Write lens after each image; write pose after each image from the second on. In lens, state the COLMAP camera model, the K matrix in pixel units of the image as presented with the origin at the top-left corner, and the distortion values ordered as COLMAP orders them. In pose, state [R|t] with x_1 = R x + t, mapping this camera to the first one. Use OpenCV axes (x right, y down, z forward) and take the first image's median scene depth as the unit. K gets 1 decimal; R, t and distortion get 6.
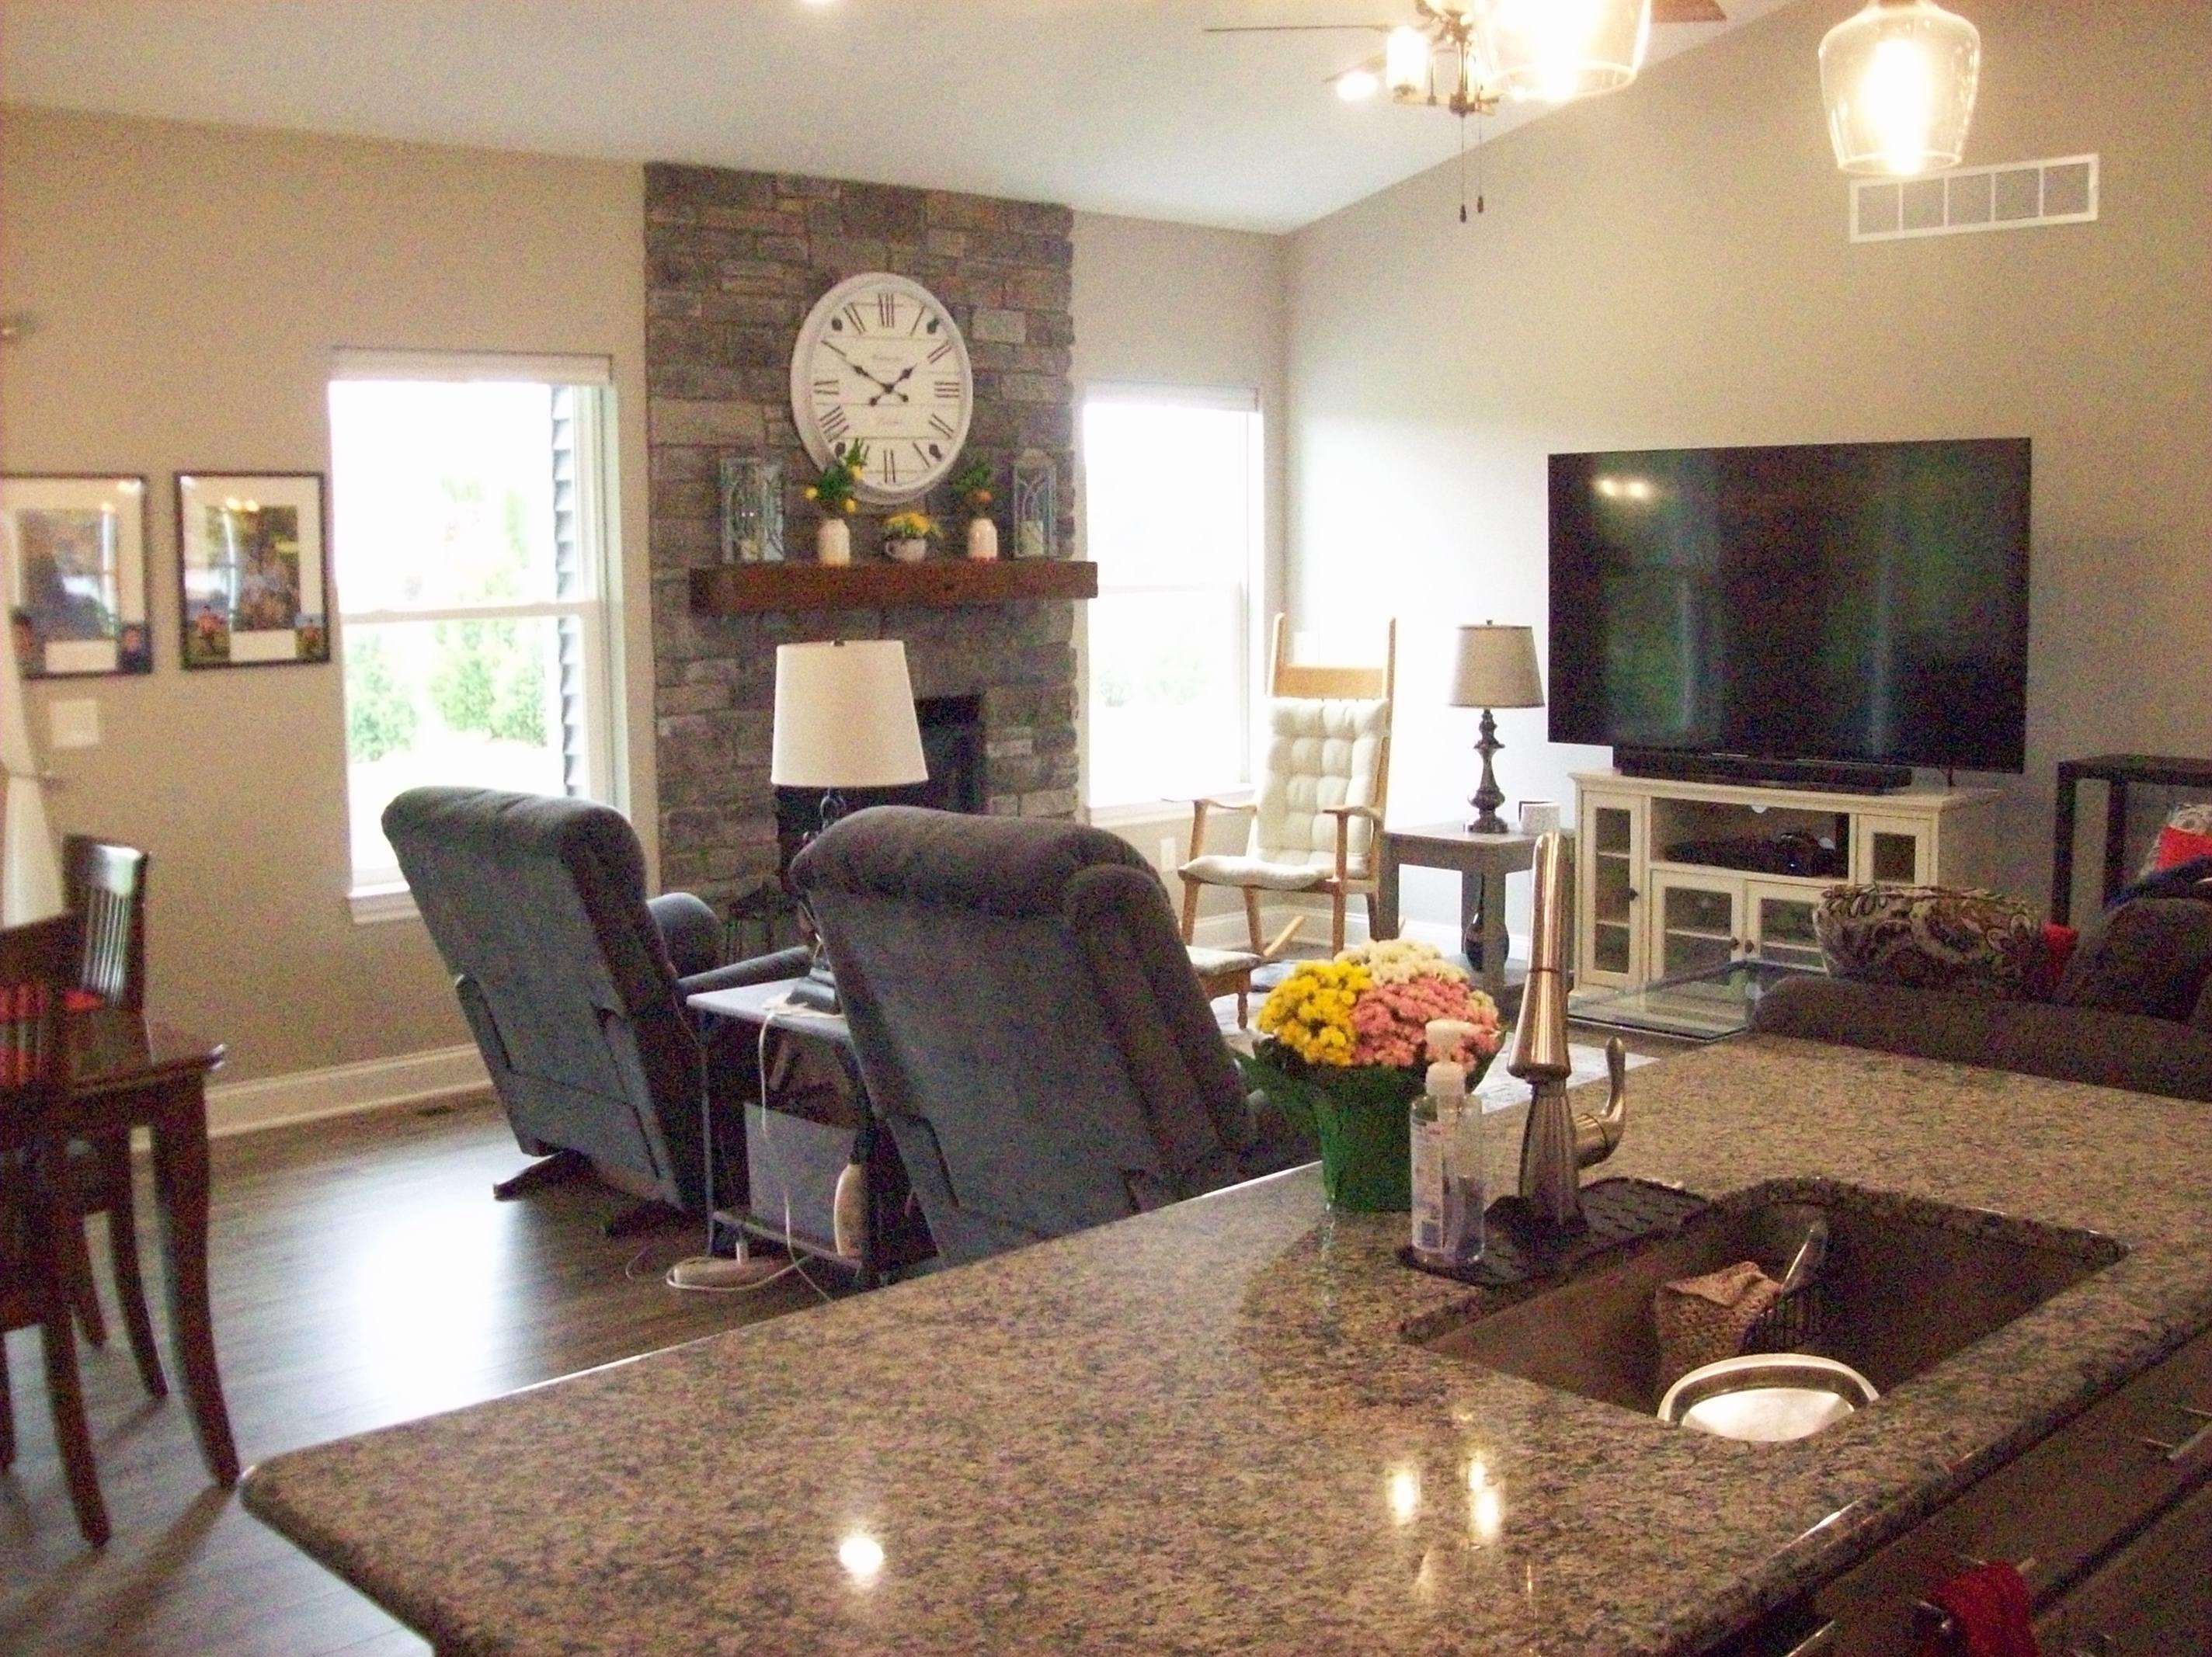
lens RADIAL K [[2336.7, 0, 1106.0], [0, 2336.7, 828.5], [0, 0, 1]] dist [-0.193538, 0.195529]
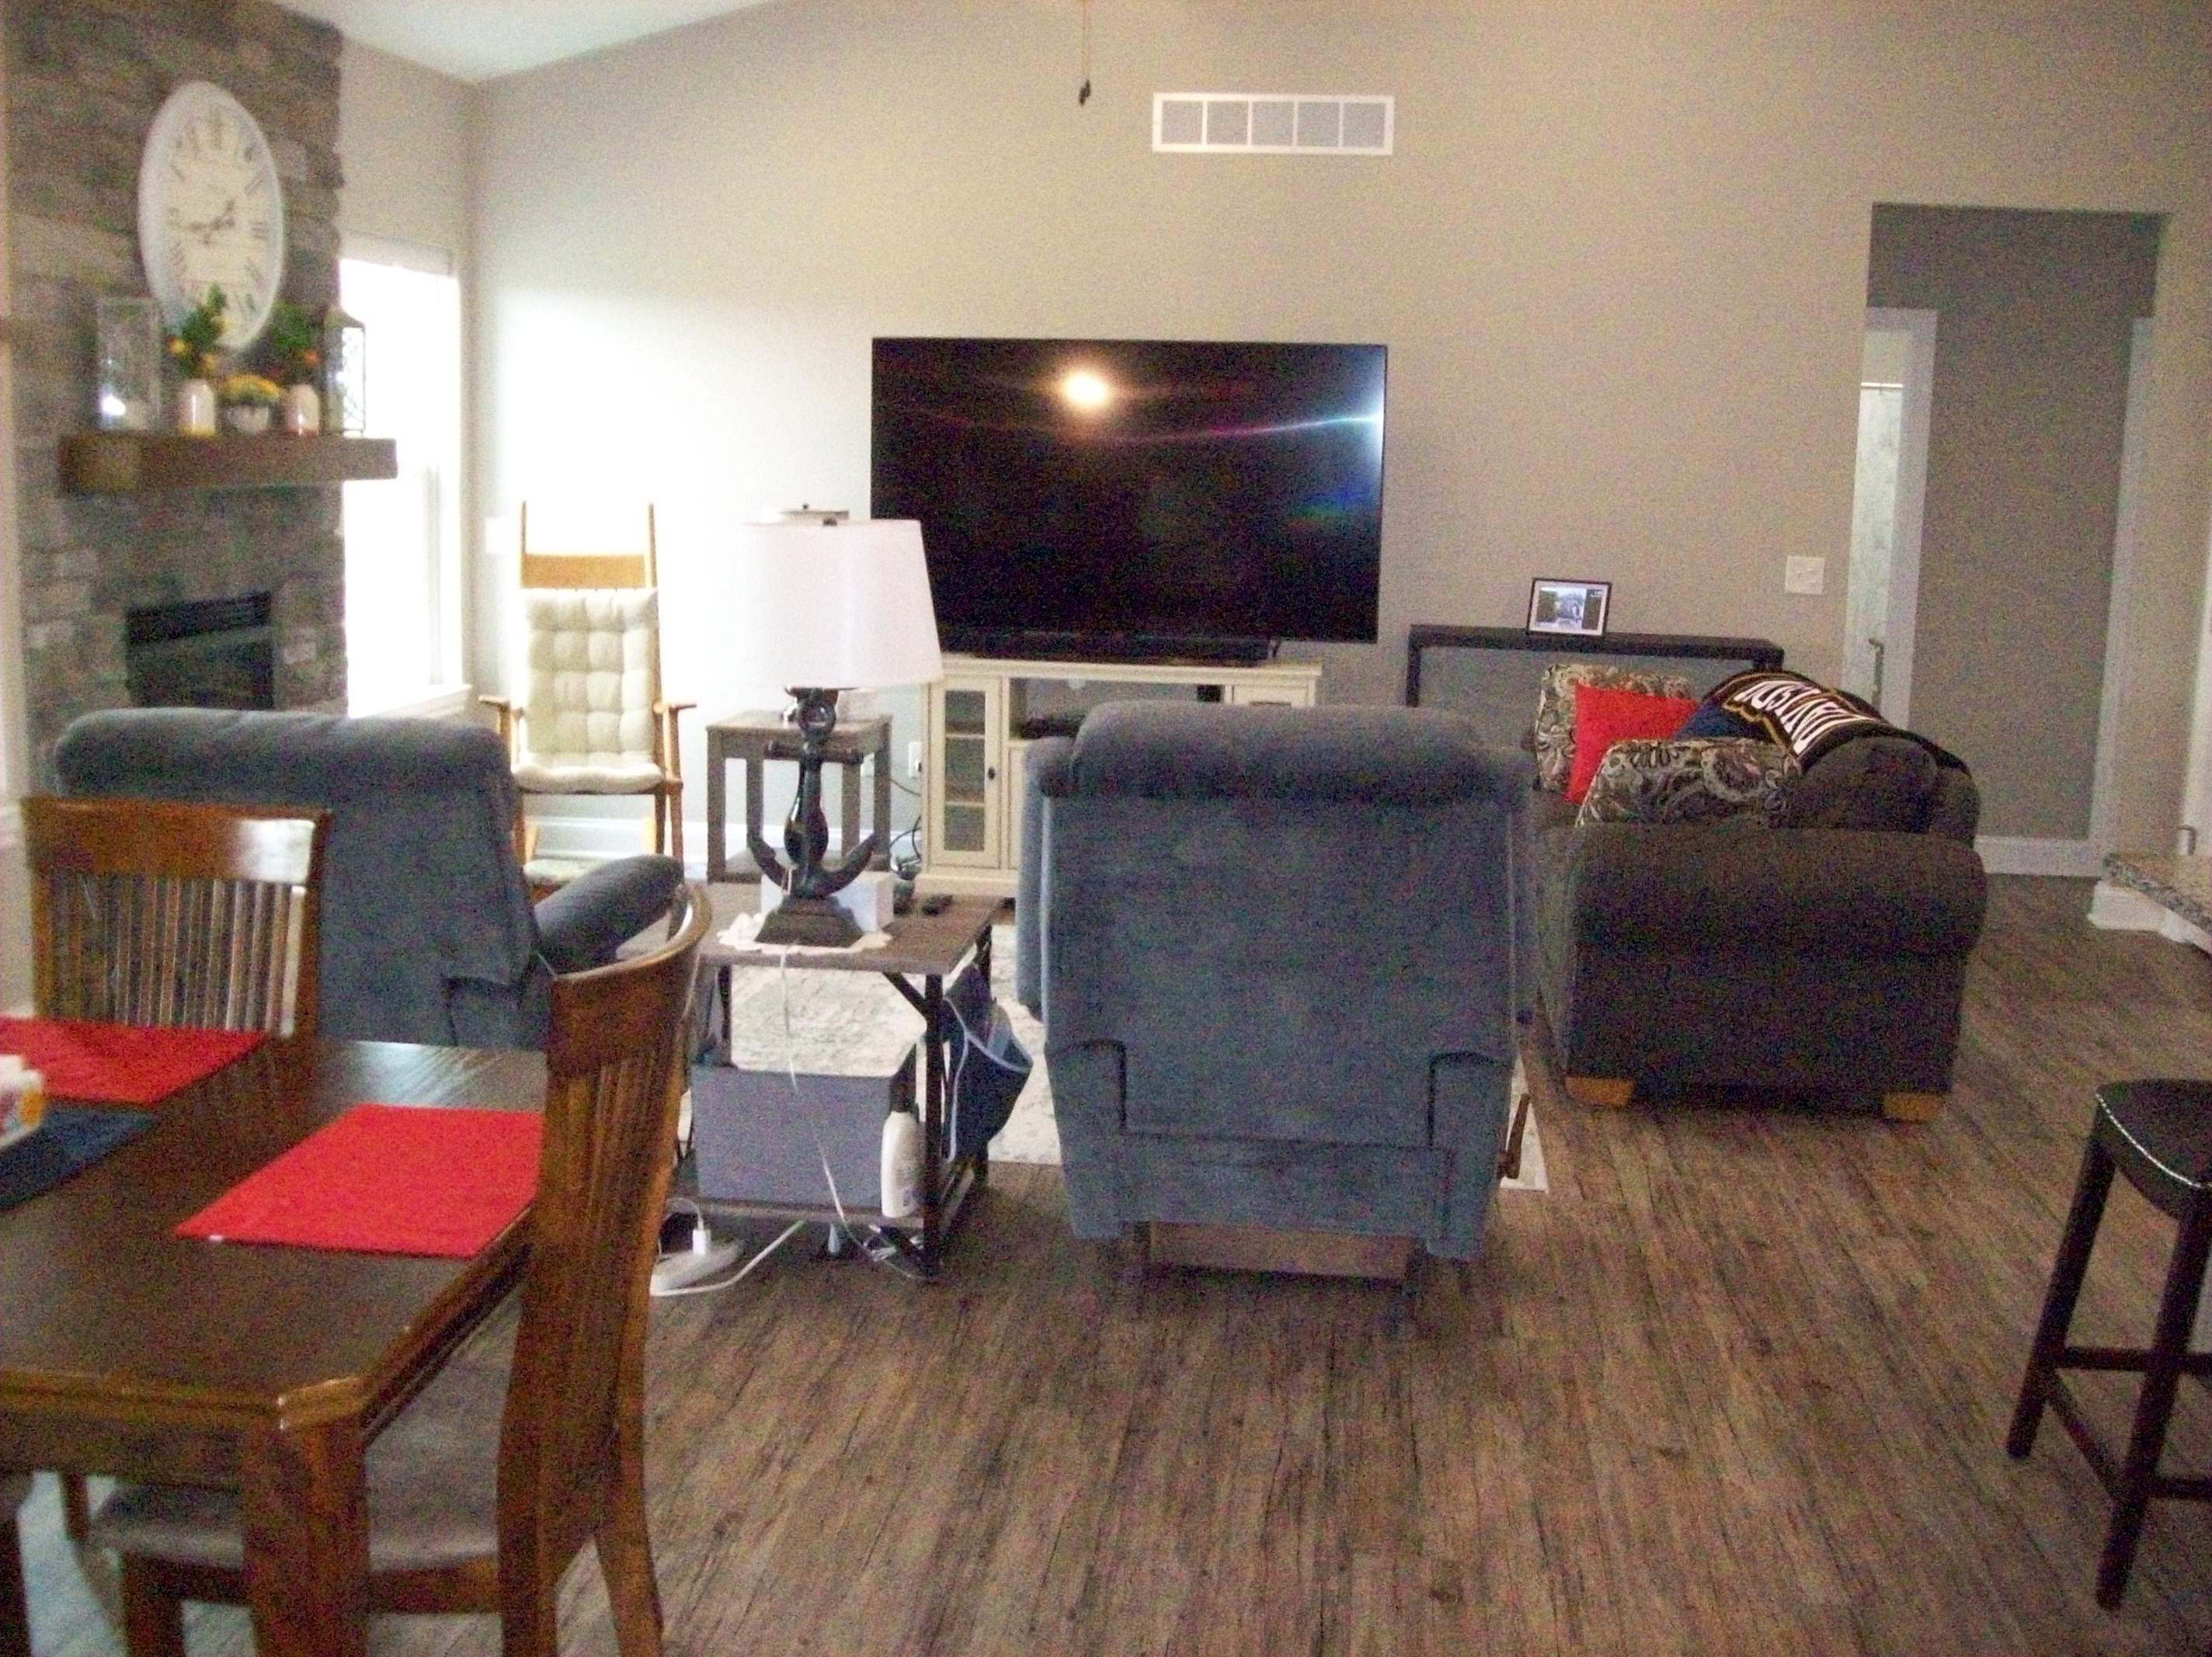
lens RADIAL K [[2336.7, 0, 1106.0], [0, 2336.7, 828.5], [0, 0, 1]] dist [-0.193538, 0.195529]
pose [[0.775211, -0.074926, 0.627243, -0.382328], [0.044811, 0.996962, 0.063708, -0.010841], [-0.630110, -0.021279, 0.776214, 0.167040]]
